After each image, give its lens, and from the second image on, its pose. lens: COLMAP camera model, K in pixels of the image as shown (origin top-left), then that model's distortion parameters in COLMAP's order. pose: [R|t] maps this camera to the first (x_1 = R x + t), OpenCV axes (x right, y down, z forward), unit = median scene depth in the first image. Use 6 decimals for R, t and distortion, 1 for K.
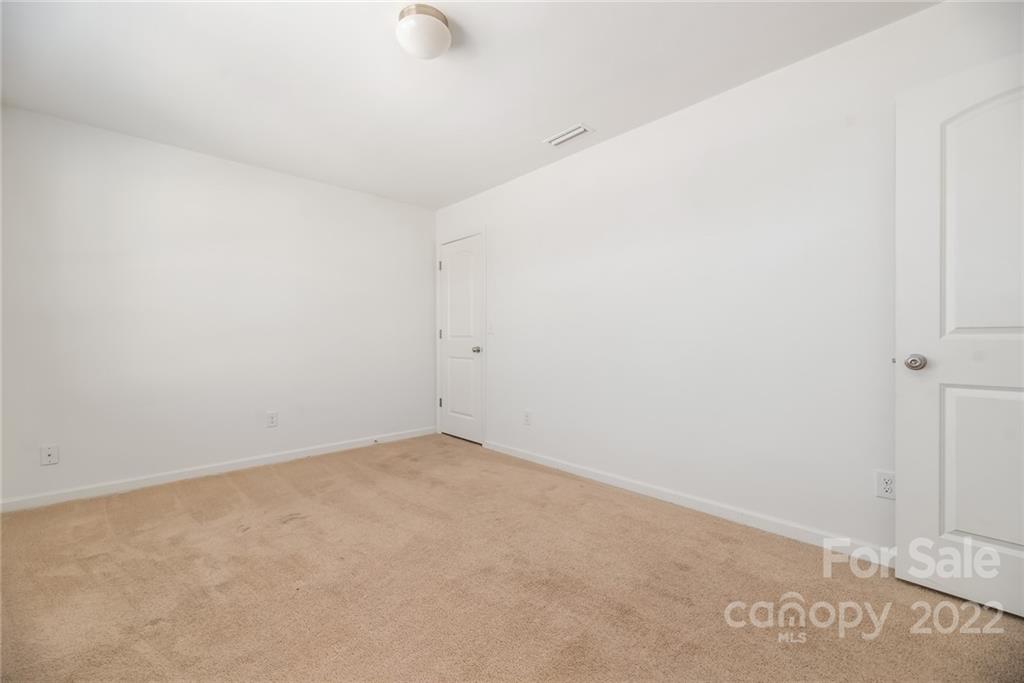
lens RADIAL K [[417.1, 0, 516.6], [0, 417.1, 342.2], [0, 0, 1]] dist [-0.001371, 0.001429]
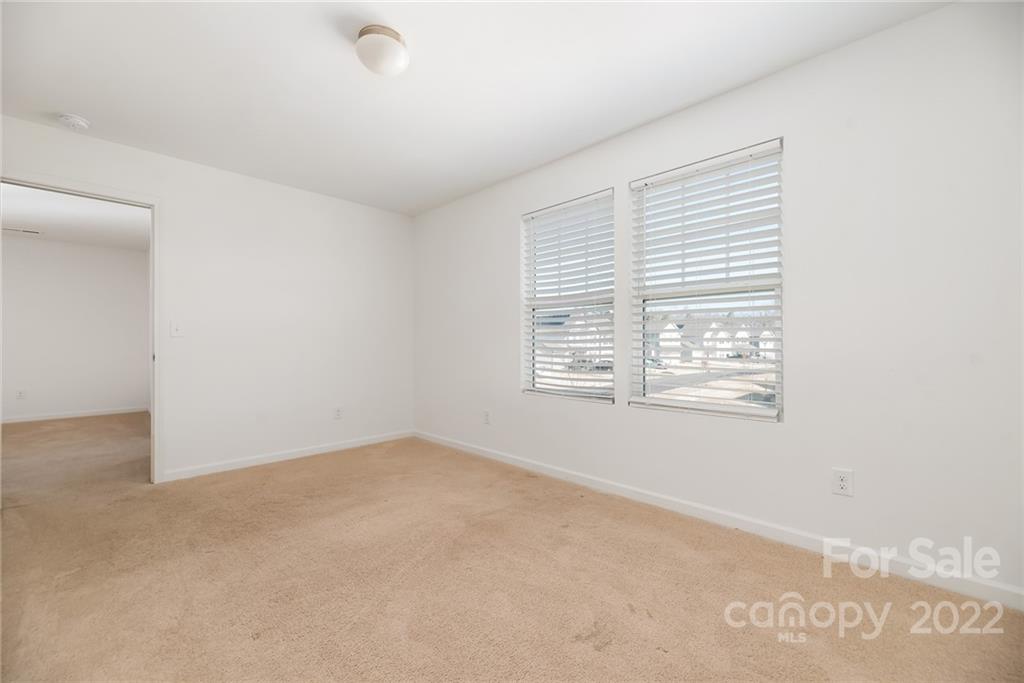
lens RADIAL K [[417.1, 0, 507.7], [0, 417.1, 347.6], [0, 0, 1]] dist [-0.001371, 0.001429]
pose [[-0.999569, 0.003312, -0.029169, -0.384503], [0.003094, 0.999967, 0.007508, -0.004863], [0.029193, 0.007415, -0.999546, 1.603056]]
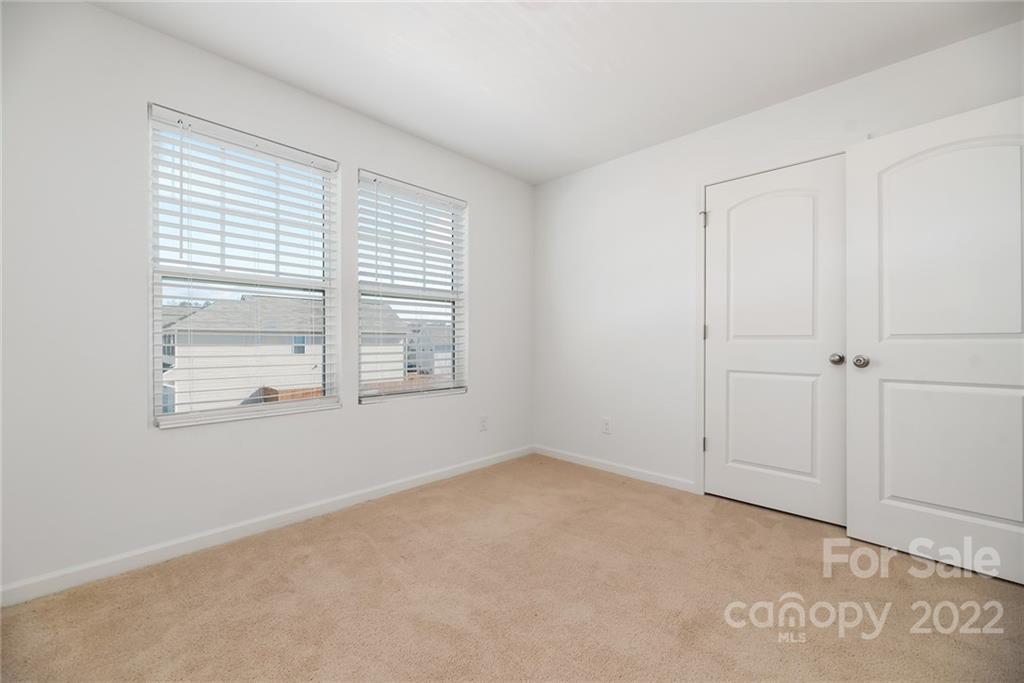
lens RADIAL K [[417.1, 0, 529.5], [0, 417.1, 343.5], [0, 0, 1]] dist [-0.001371, 0.001429]
pose [[0.065891, 0.013559, -0.997735, 0.383321], [-0.002874, 0.999906, 0.013399, -0.011075], [0.997823, 0.001984, 0.065924, 0.811064]]
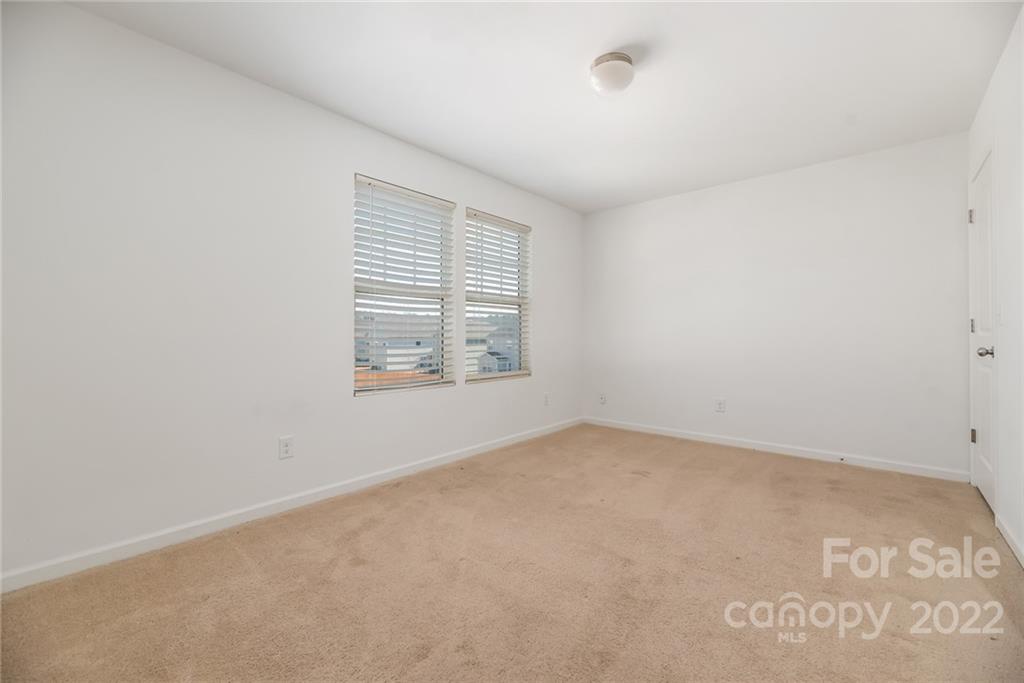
lens RADIAL K [[417.1, 0, 501.5], [0, 417.1, 331.9], [0, 0, 1]] dist [-0.001371, 0.001429]
pose [[0.077834, -0.001715, -0.996965, 0.712715], [-0.004122, 0.999989, -0.002042, -0.011809], [0.996958, 0.004268, 0.077826, 0.464646]]
